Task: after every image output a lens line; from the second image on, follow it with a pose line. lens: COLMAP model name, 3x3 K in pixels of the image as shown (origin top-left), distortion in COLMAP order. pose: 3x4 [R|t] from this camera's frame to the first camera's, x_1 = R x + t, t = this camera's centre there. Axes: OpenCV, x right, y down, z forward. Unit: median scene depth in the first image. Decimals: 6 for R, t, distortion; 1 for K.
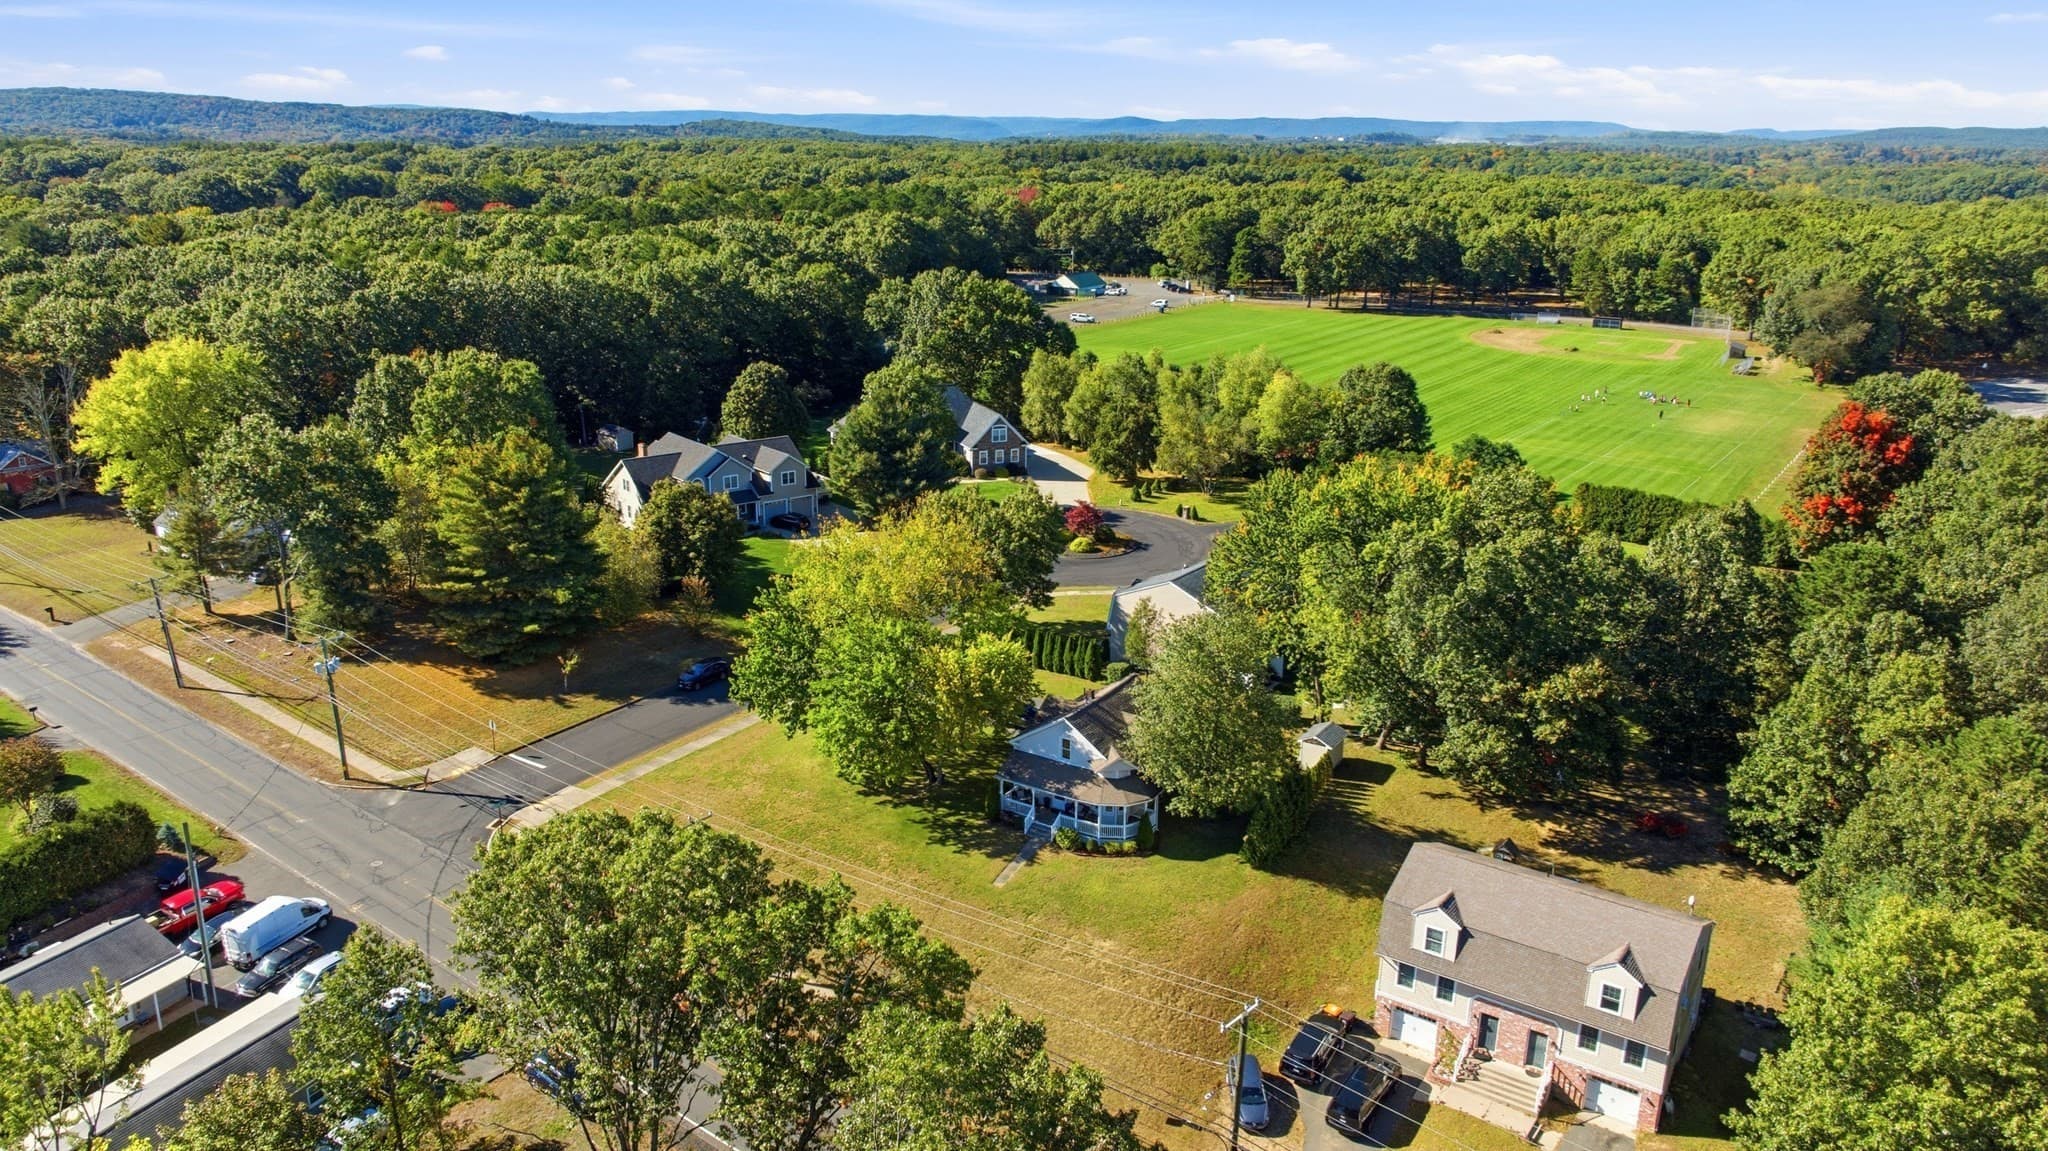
lens RADIAL K [[1446.7, 0, 1024.0], [0, 1446.7, 575.5], [0, 0, 1]] dist [-0.053531, 0.040766]
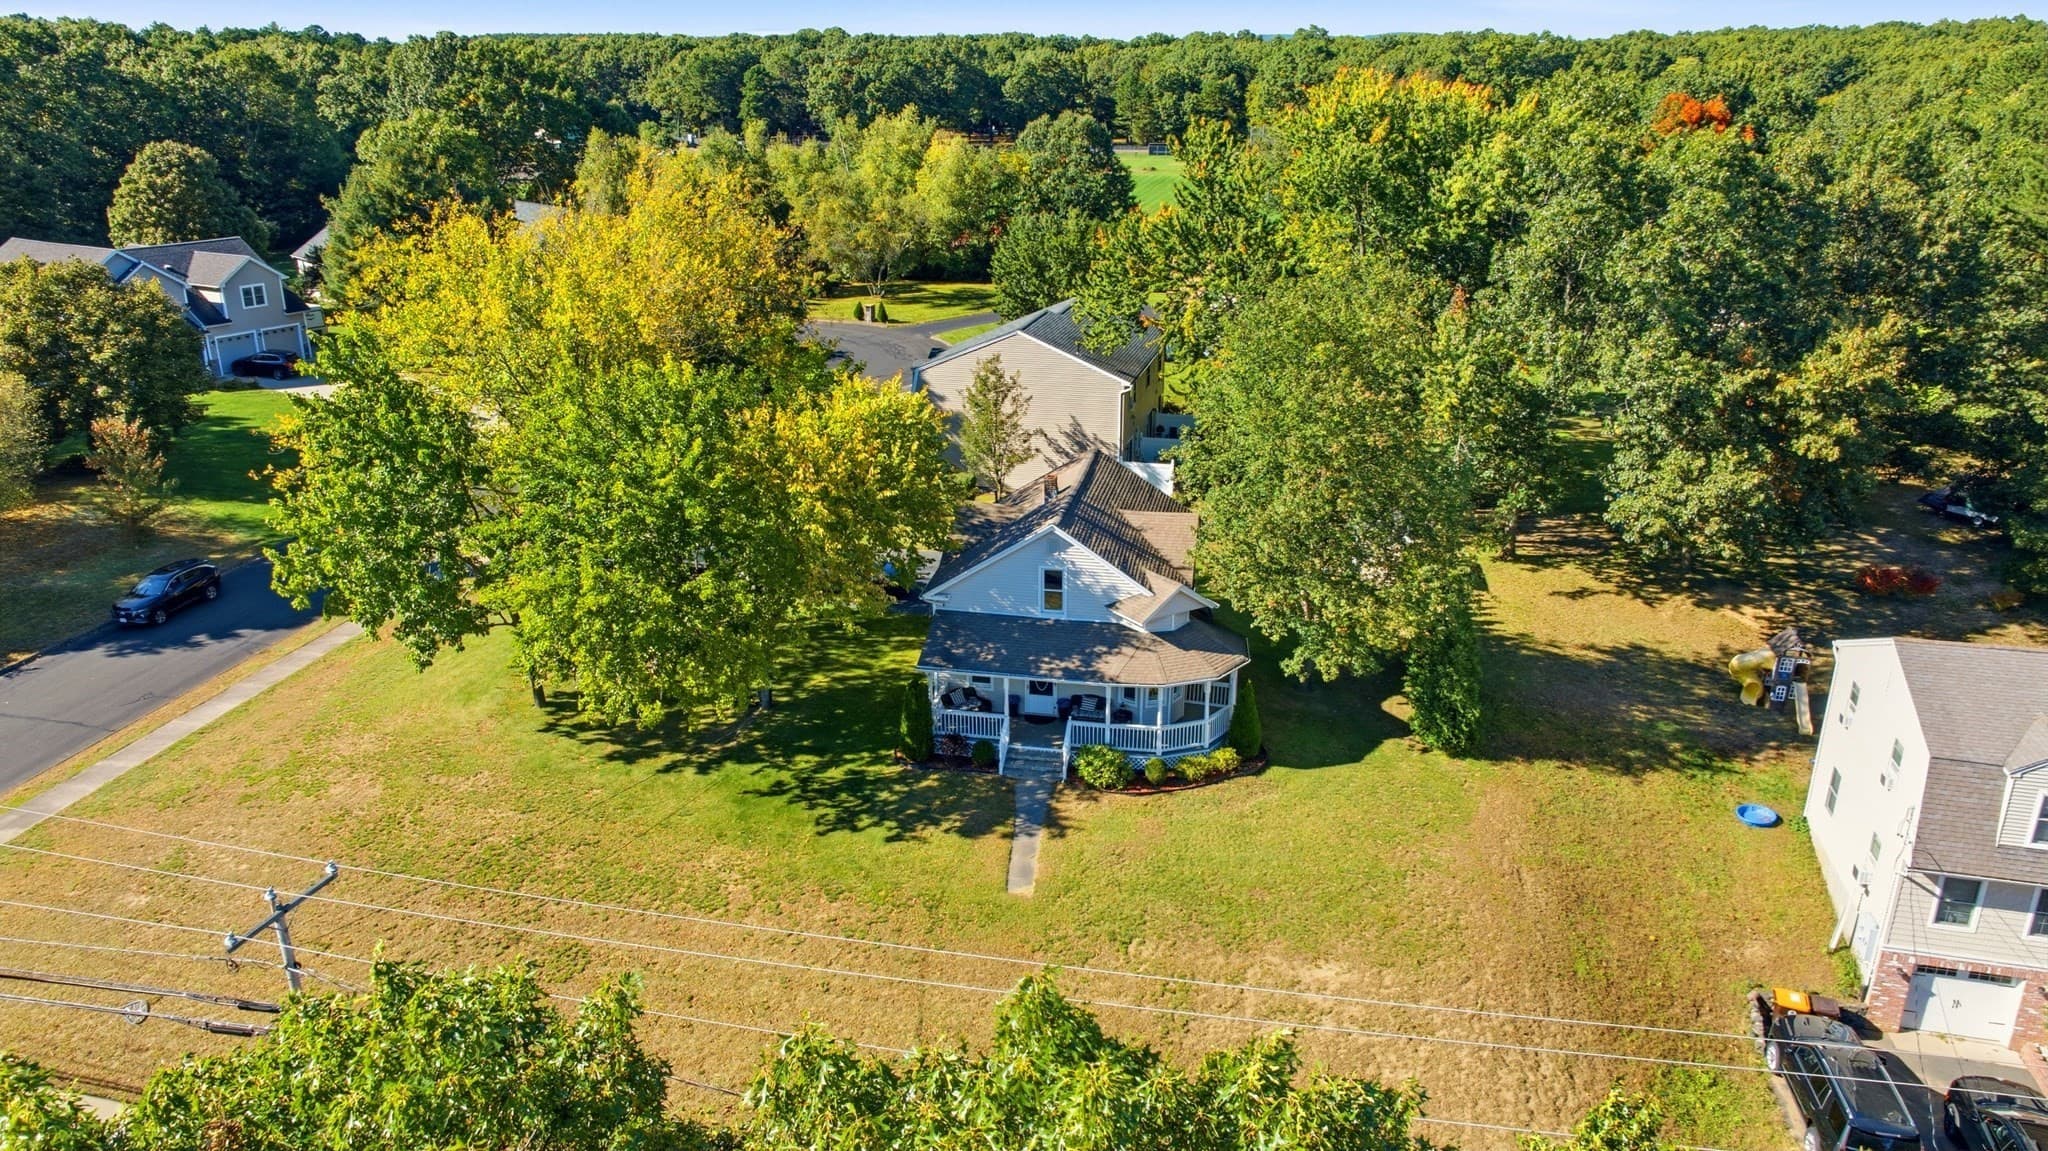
lens RADIAL K [[1446.7, 0, 1024.0], [0, 1446.7, 575.5], [0, 0, 1]] dist [-0.053531, 0.040766]
pose [[0.927453, -0.135105, 0.348680, -0.109739], [0.117909, 0.990541, 0.070183, 0.057829], [-0.354864, -0.023979, 0.934610, 0.396370]]
